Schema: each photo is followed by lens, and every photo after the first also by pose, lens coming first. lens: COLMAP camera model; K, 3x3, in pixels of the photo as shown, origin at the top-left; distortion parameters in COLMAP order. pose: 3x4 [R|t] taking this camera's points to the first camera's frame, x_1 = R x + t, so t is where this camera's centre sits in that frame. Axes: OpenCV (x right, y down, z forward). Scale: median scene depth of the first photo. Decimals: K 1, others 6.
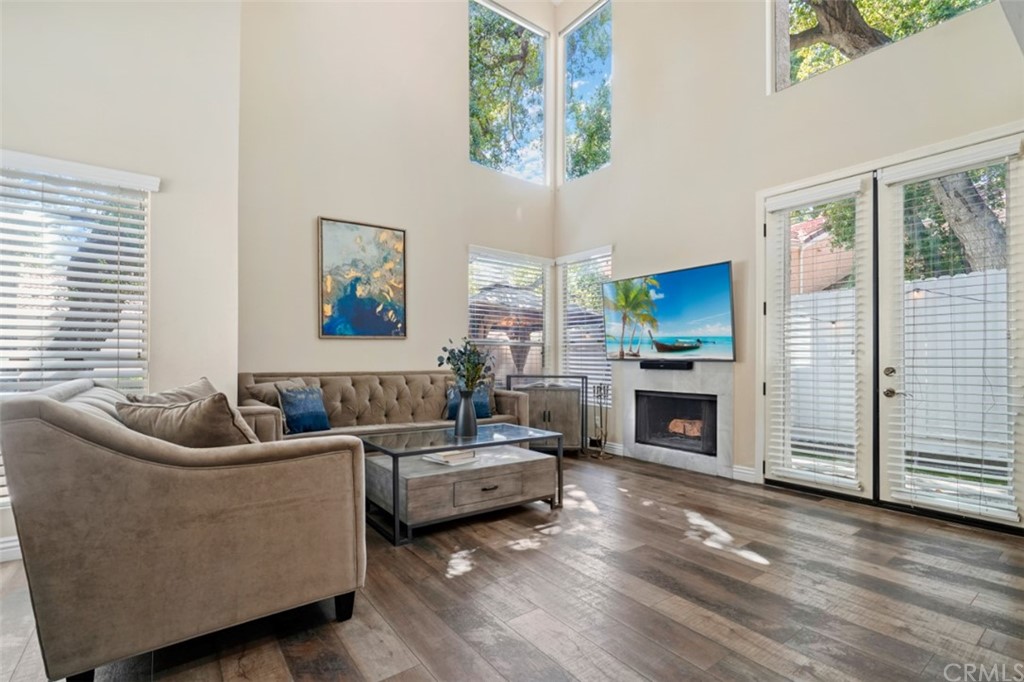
lens RADIAL K [[473.0, 0, 513.0], [0, 473.0, 356.6], [0, 0, 1]] dist [-0.002535, -0.000214]
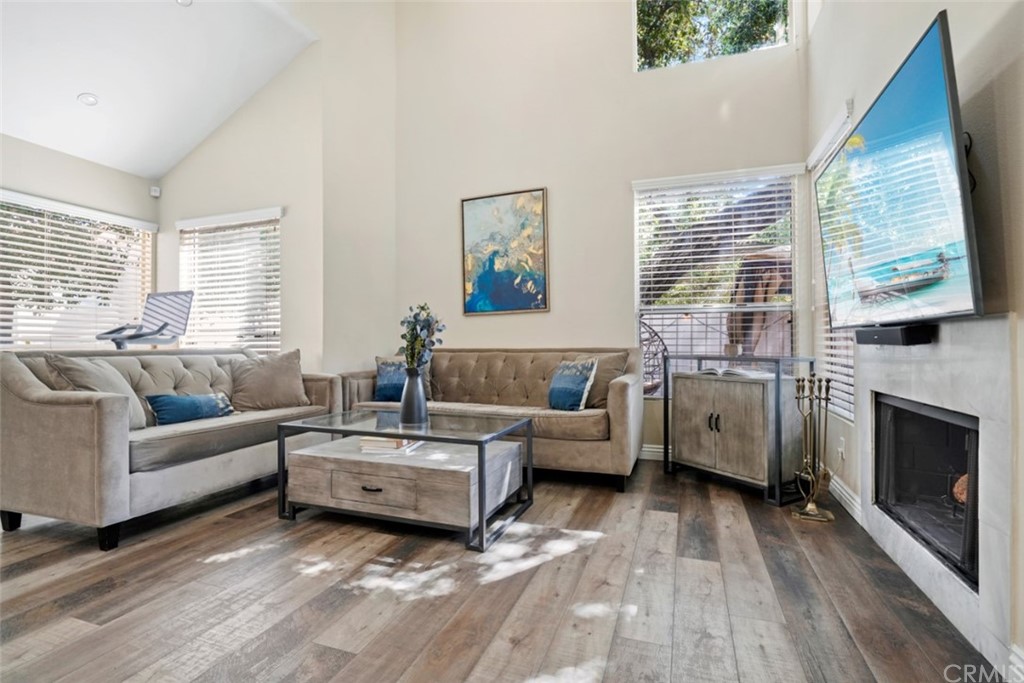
lens RADIAL K [[469.3, 0, 513.0], [0, 469.3, 338.0], [0, 0, 1]] dist [-0.002525, -0.000196]
pose [[0.556740, -0.015531, -0.830542, 0.525850], [0.010651, 0.999876, -0.011558, 0.024216], [0.830619, -0.002411, 0.556836, 0.531612]]
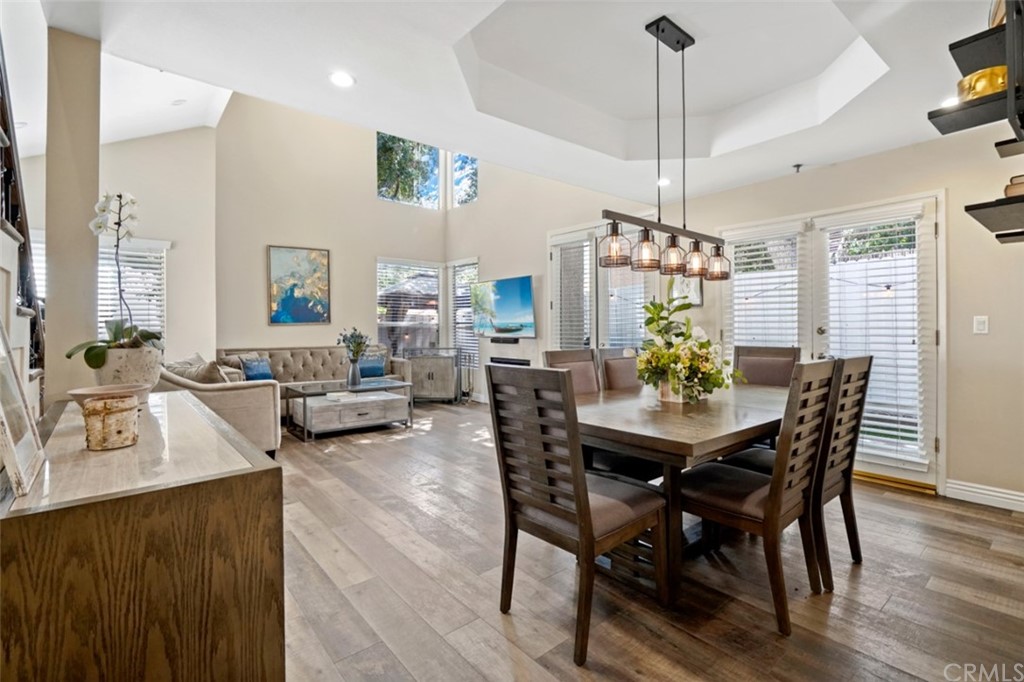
lens RADIAL K [[467.9, 0, 500.3], [0, 467.9, 325.9], [0, 0, 1]] dist [0.000492, 0.000008]
pose [[0.999213, -0.007908, 0.038876, 0.279284], [0.007865, 0.999968, 0.001272, -0.034263], [-0.038885, -0.000965, 0.999243, -0.537504]]
